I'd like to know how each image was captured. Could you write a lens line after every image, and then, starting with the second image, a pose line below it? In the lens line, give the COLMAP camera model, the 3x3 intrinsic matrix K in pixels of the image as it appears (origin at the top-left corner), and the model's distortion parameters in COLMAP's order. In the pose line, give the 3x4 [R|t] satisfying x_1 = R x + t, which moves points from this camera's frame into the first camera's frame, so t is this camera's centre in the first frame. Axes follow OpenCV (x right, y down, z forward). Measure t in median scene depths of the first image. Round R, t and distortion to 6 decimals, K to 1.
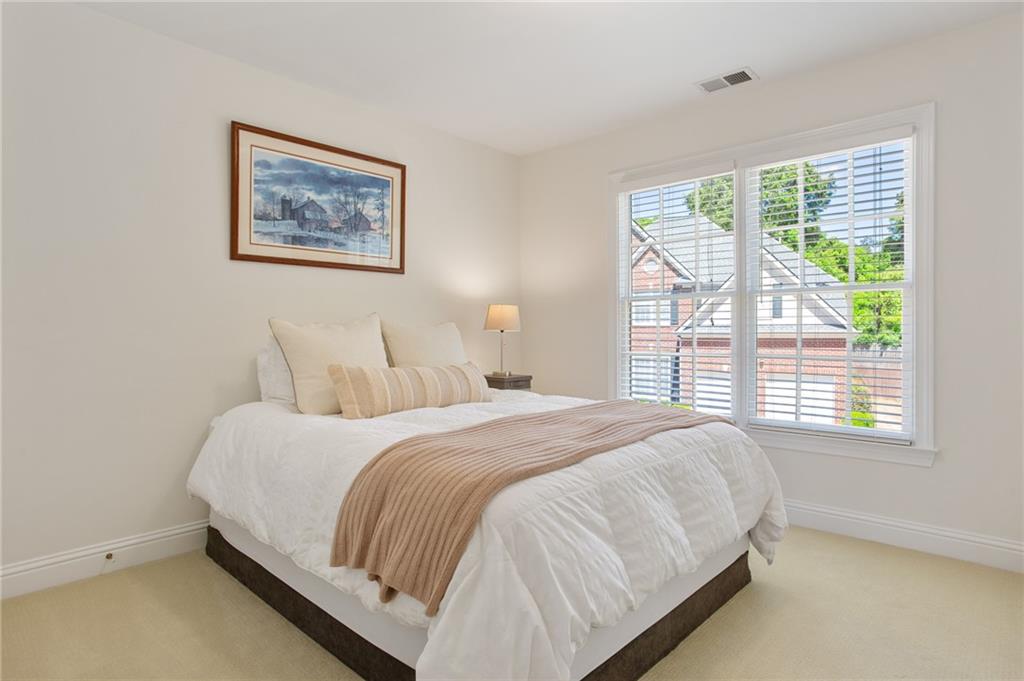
lens RADIAL K [[562.4, 0, 508.0], [0, 562.4, 336.3], [0, 0, 1]] dist [-0.015100, 0.007391]
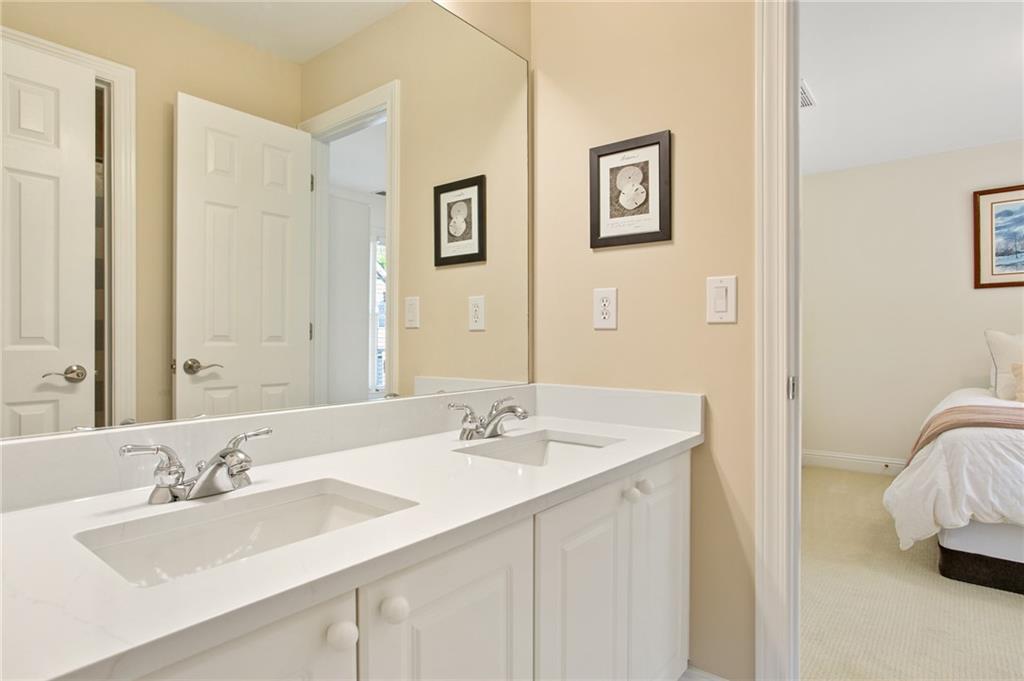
lens RADIAL K [[562.4, 0, 509.4], [0, 562.4, 342.3], [0, 0, 1]] dist [-0.015100, 0.007391]
pose [[0.080914, 0.004190, -0.996712, 0.807221], [-0.005702, 0.999977, 0.003741, 0.001061], [0.996705, 0.005381, 0.080936, -0.285997]]
